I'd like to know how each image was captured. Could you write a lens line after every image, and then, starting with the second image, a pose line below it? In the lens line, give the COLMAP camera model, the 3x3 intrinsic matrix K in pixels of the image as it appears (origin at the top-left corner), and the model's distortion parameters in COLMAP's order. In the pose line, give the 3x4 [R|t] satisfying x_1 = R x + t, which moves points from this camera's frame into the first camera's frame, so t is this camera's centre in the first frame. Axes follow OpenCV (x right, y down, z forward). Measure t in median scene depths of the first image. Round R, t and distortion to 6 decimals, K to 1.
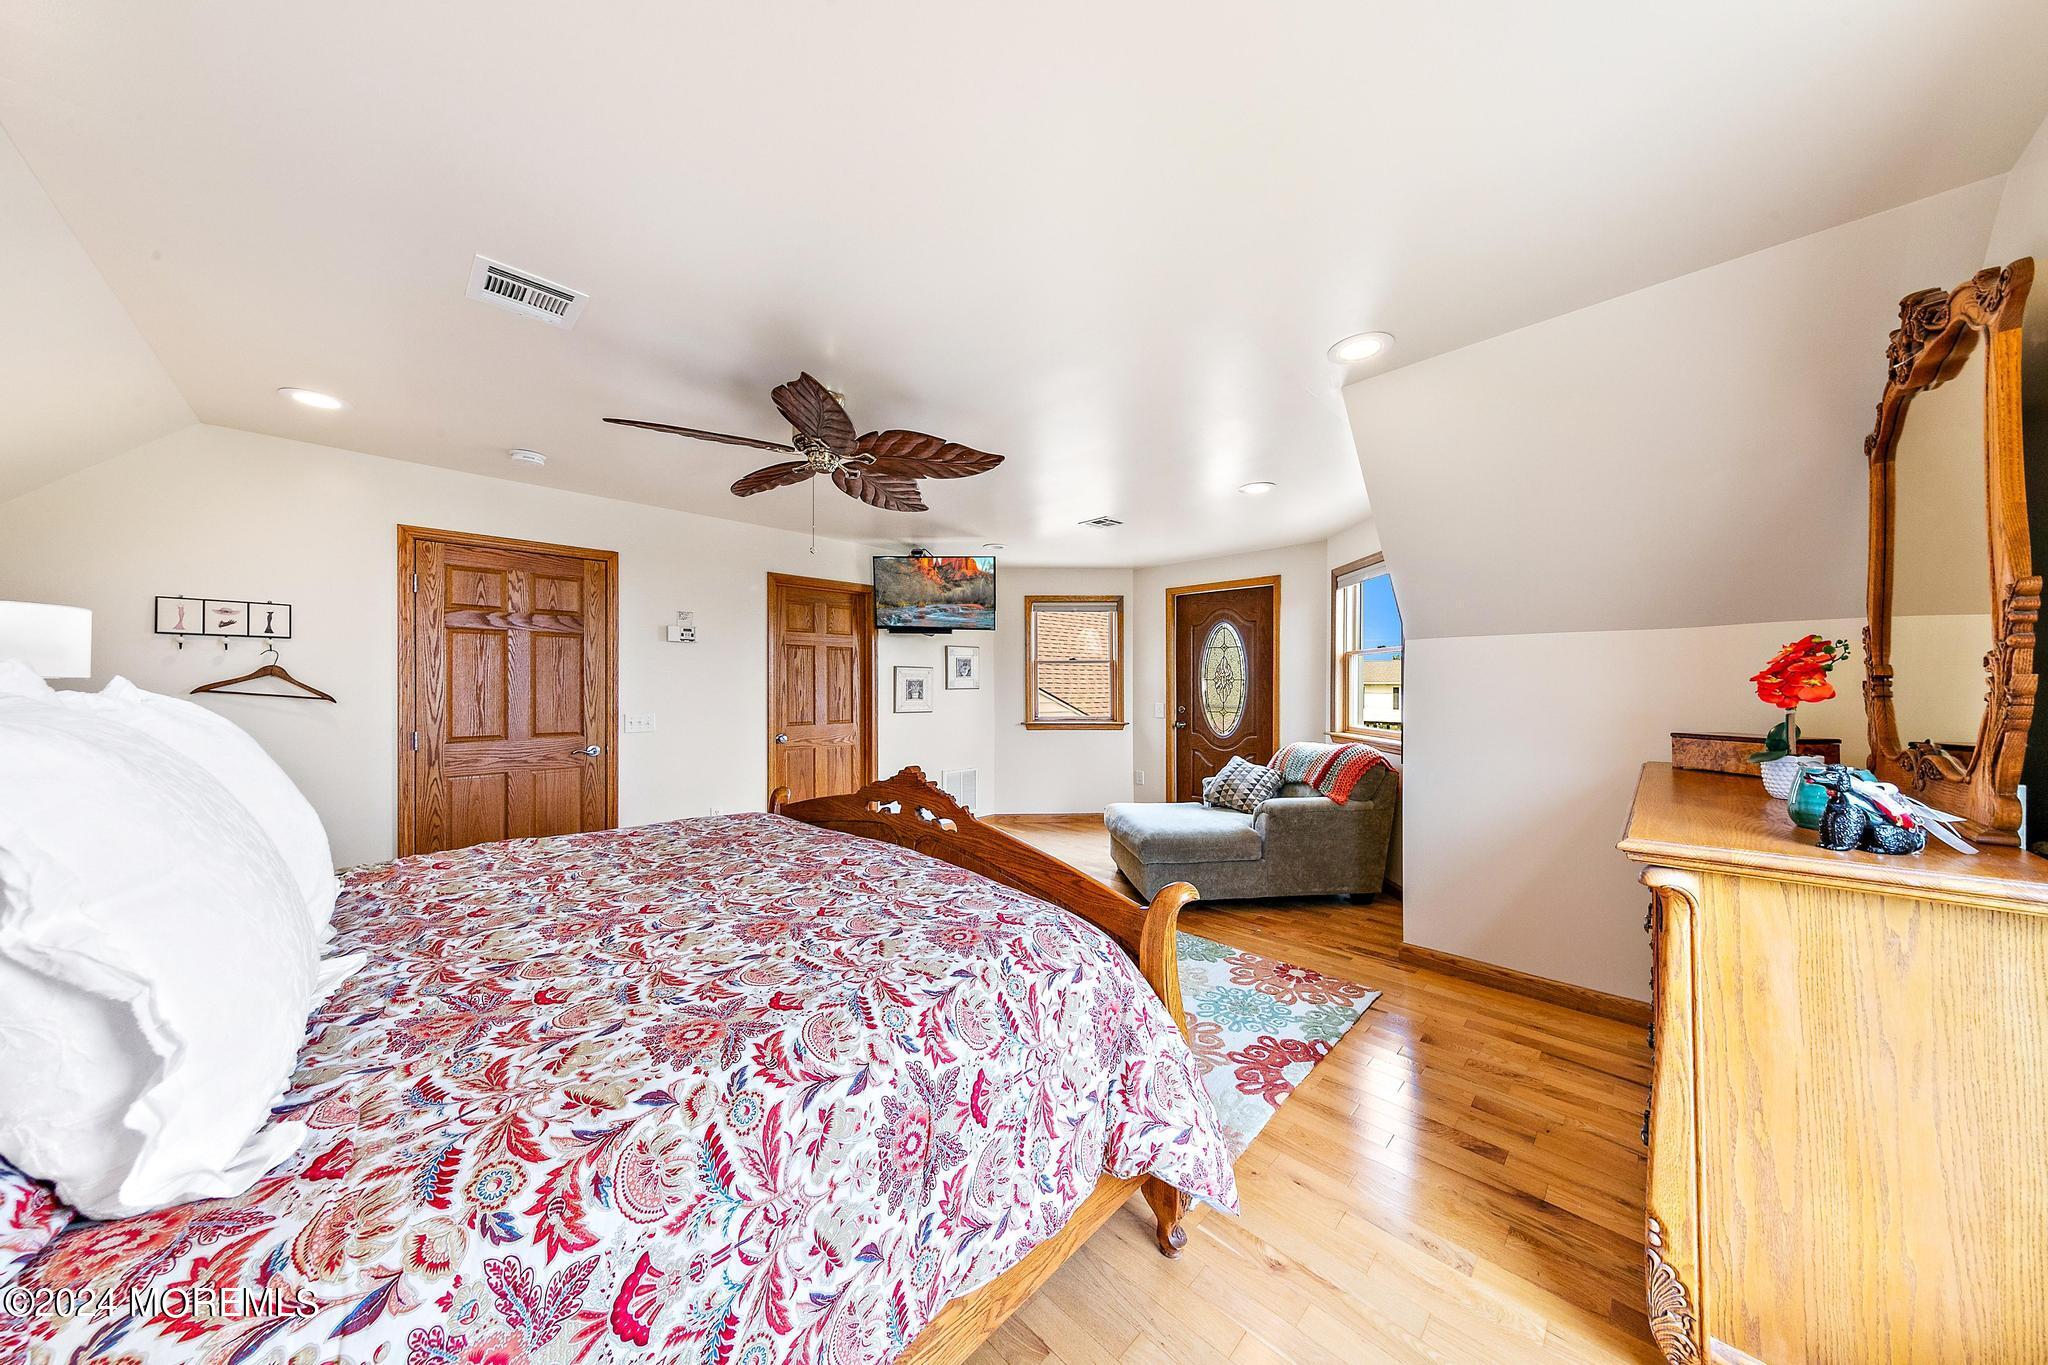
lens RADIAL K [[656.7, 0, 1009.8], [0, 656.7, 682.9], [0, 0, 1]] dist [0.009490, -0.000062]
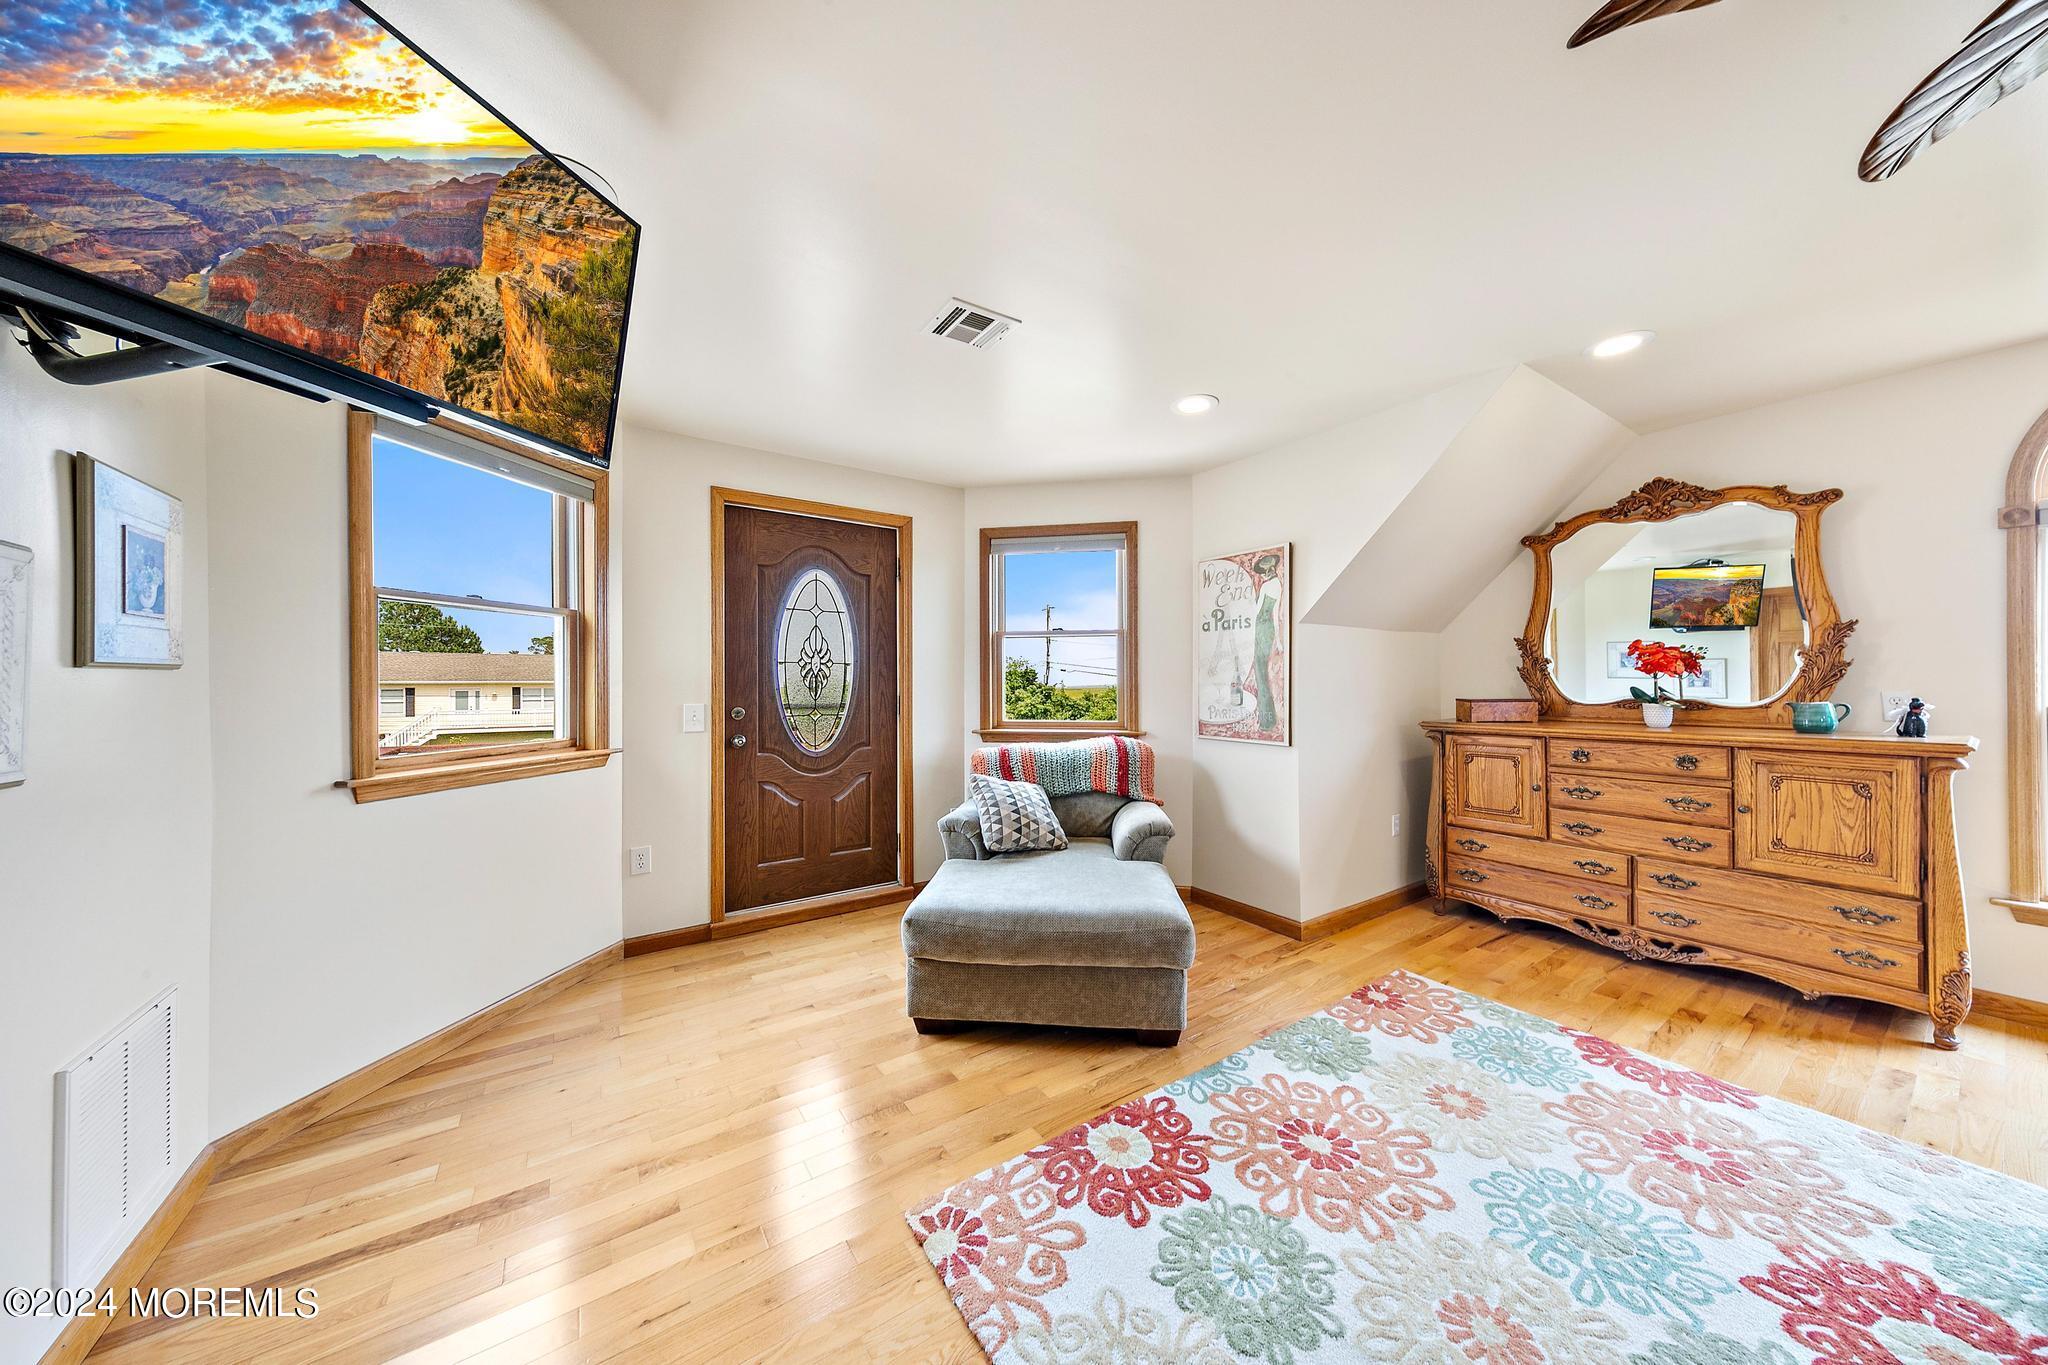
lens RADIAL K [[674.3, 0, 1018.1], [0, 674.3, 678.8], [0, 0, 1]] dist [0.007860, -0.000042]
pose [[0.145623, 0.002918, 0.989336, -0.300186], [-0.000302, 0.999996, -0.002905, 0.014134], [-0.989340, 0.000125, 0.145623, 0.777212]]
